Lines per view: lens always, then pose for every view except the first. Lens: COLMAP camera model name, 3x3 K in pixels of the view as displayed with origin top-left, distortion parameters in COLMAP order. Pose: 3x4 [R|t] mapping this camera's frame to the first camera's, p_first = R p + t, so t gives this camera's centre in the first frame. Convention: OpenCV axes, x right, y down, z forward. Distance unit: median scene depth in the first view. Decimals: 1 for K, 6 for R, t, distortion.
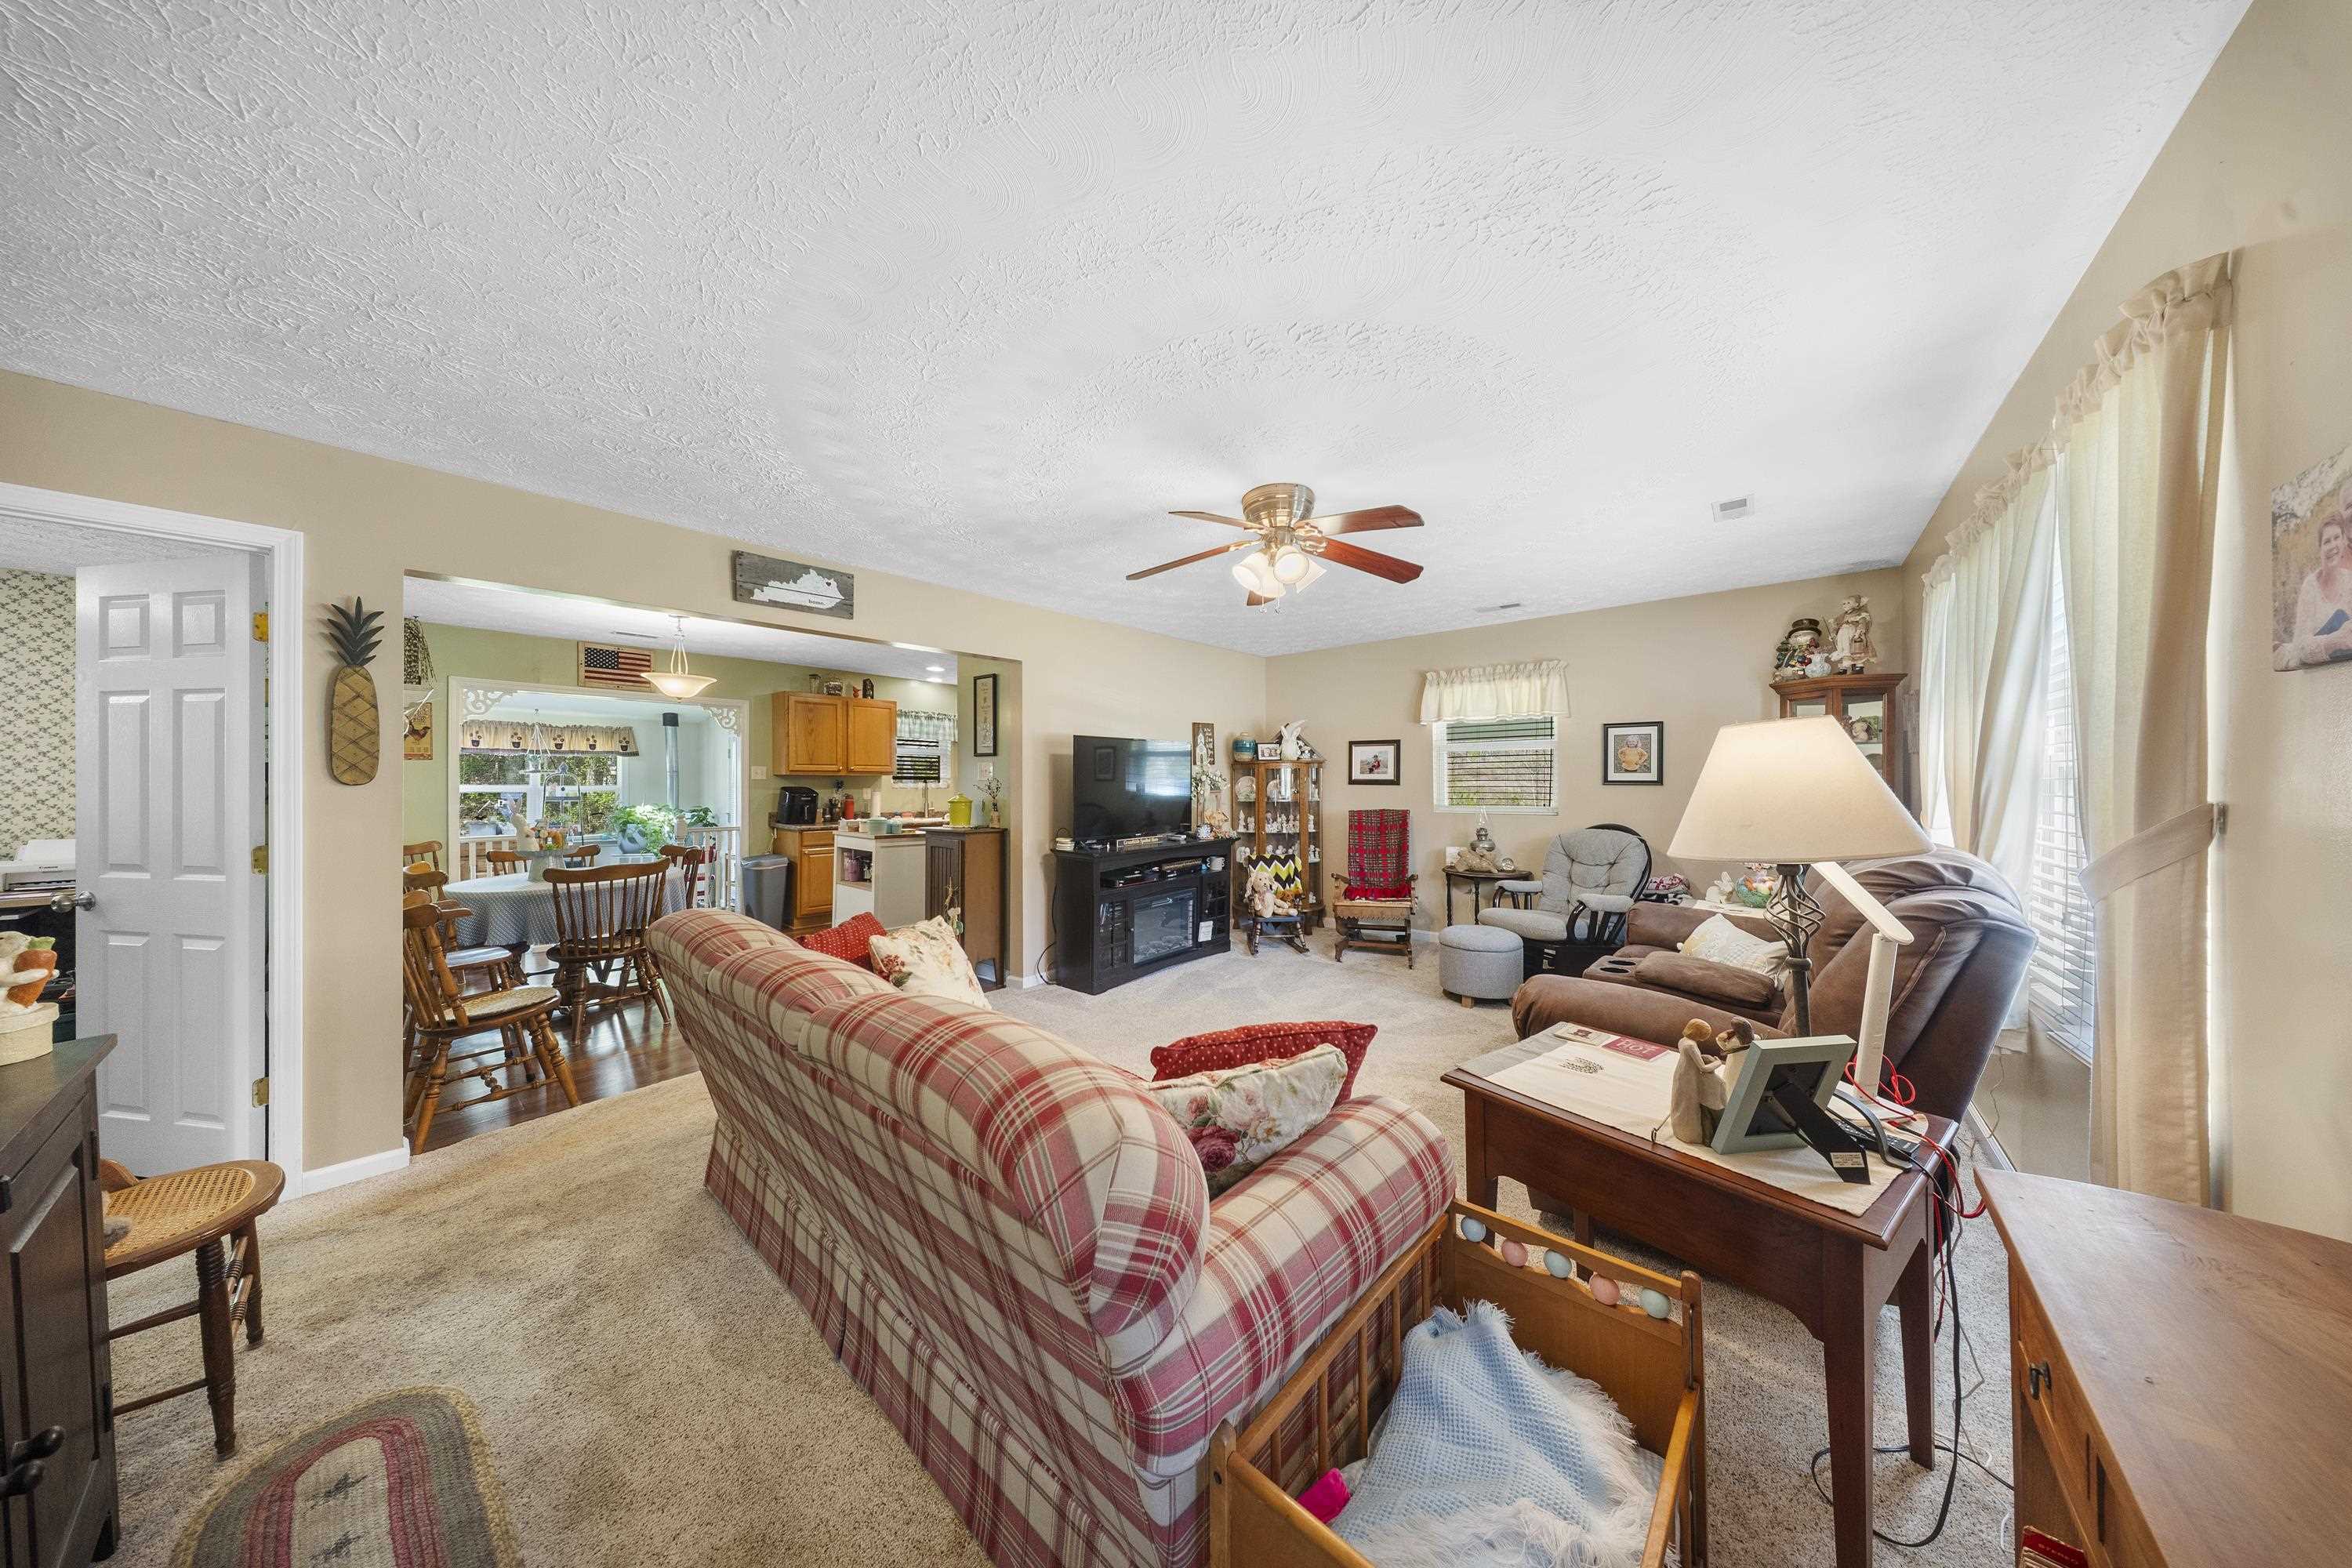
lens RADIAL K [[697.0, 0, 1176.0], [0, 697.0, 784.0], [0, 0, 1]] dist [0.005243, -0.000017]
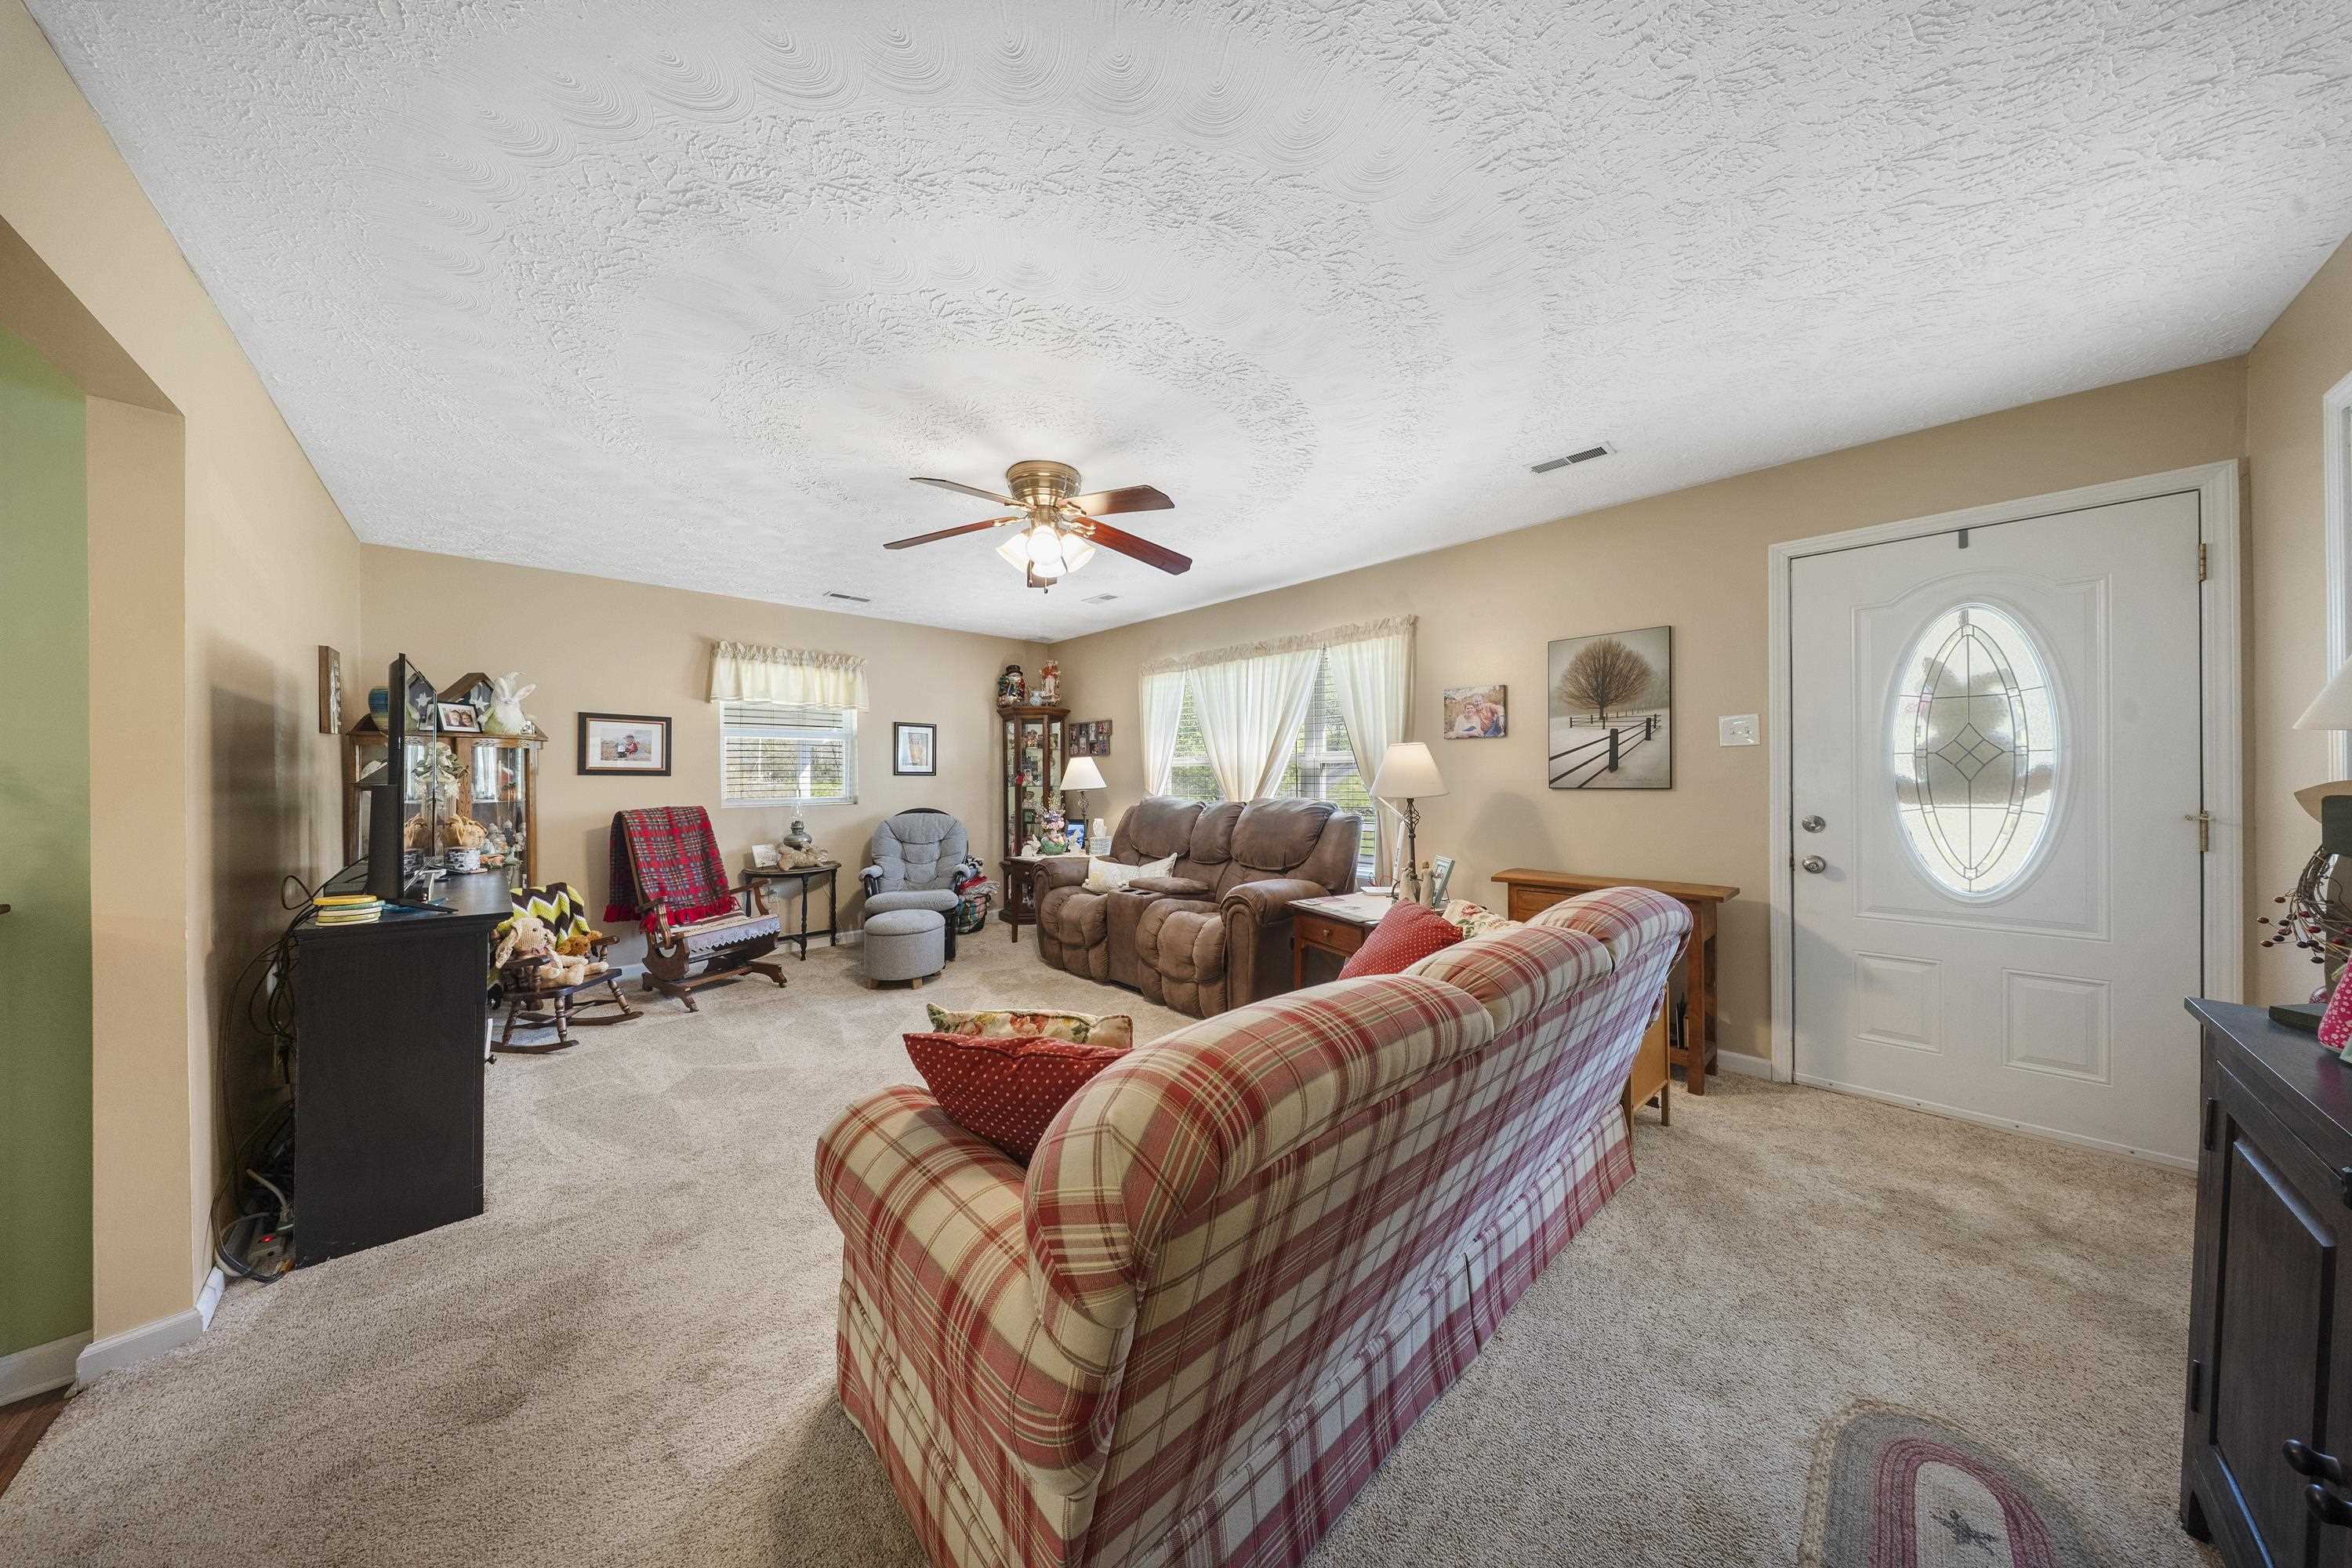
lens RADIAL K [[697.0, 0, 1176.0], [0, 697.0, 784.0], [0, 0, 1]] dist [0.005243, -0.000017]
pose [[0.105492, -0.006795, 0.994397, -0.461329], [0.005054, 0.999967, 0.006297, 0.009545], [-0.994407, 0.004361, 0.105523, 0.411864]]
